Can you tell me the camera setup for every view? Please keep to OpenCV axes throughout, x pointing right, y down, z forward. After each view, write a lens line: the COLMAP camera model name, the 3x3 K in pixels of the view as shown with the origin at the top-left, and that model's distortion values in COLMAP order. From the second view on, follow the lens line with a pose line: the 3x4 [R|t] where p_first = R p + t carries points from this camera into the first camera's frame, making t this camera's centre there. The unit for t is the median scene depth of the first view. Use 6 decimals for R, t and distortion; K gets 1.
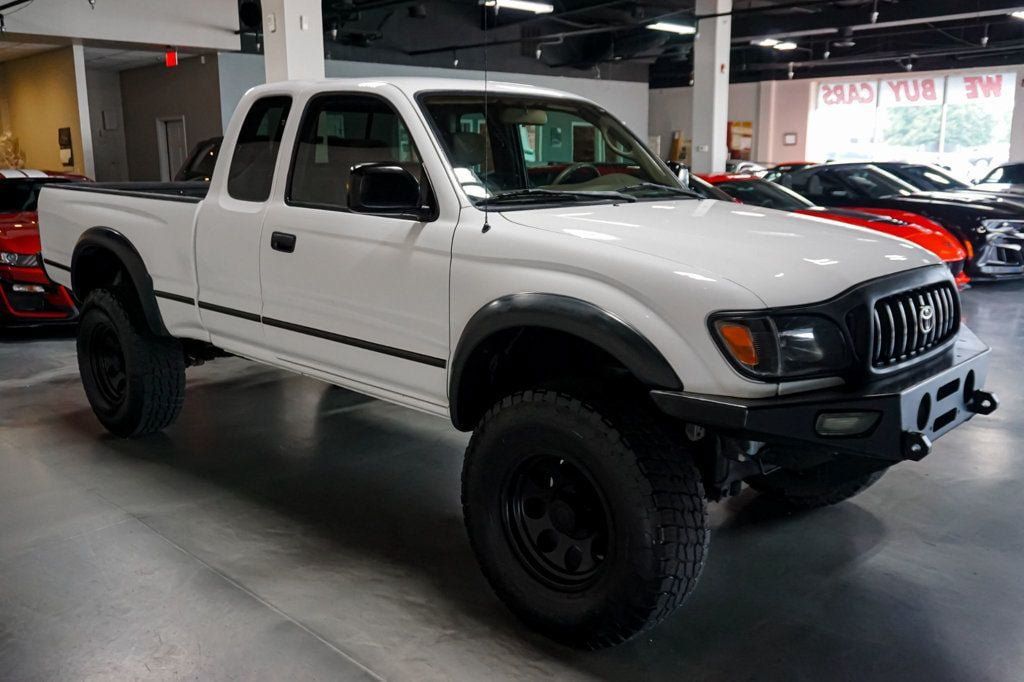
lens RADIAL K [[923.4, 0, 512.0], [0, 923.4, 341.0], [0, 0, 1]] dist [-0.010437, -0.012909]
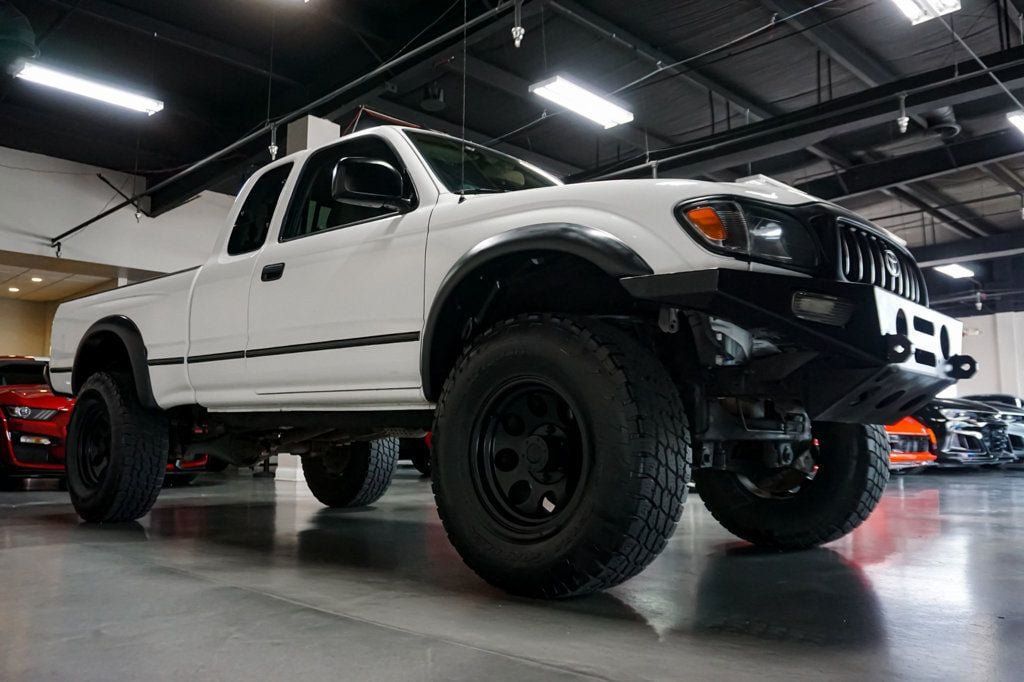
lens RADIAL K [[841.4, 0, 512.0], [0, 841.4, 341.0], [0, 0, 1]] dist [-0.007241, -0.000905]
pose [[0.999986, 0.004717, 0.002522, 0.021485], [-0.003651, 0.946484, -0.322730, 0.265462], [-0.003909, 0.322716, 0.946488, 0.114719]]
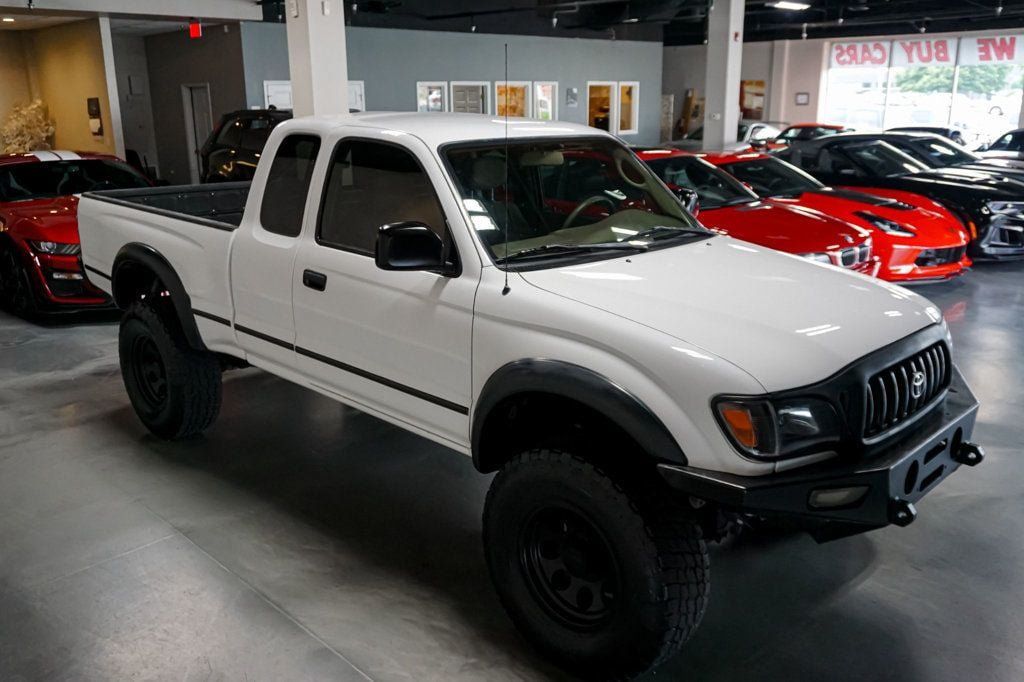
lens RADIAL K [[894.7, 0, 512.0], [0, 894.7, 341.0], [0, 0, 1]] dist [-0.001038, -0.010918]
pose [[0.999866, 0.005816, -0.015292, -0.004052], [-0.004712, 0.997445, 0.071279, -0.108334], [0.015668, -0.071198, 0.997339, -0.029013]]
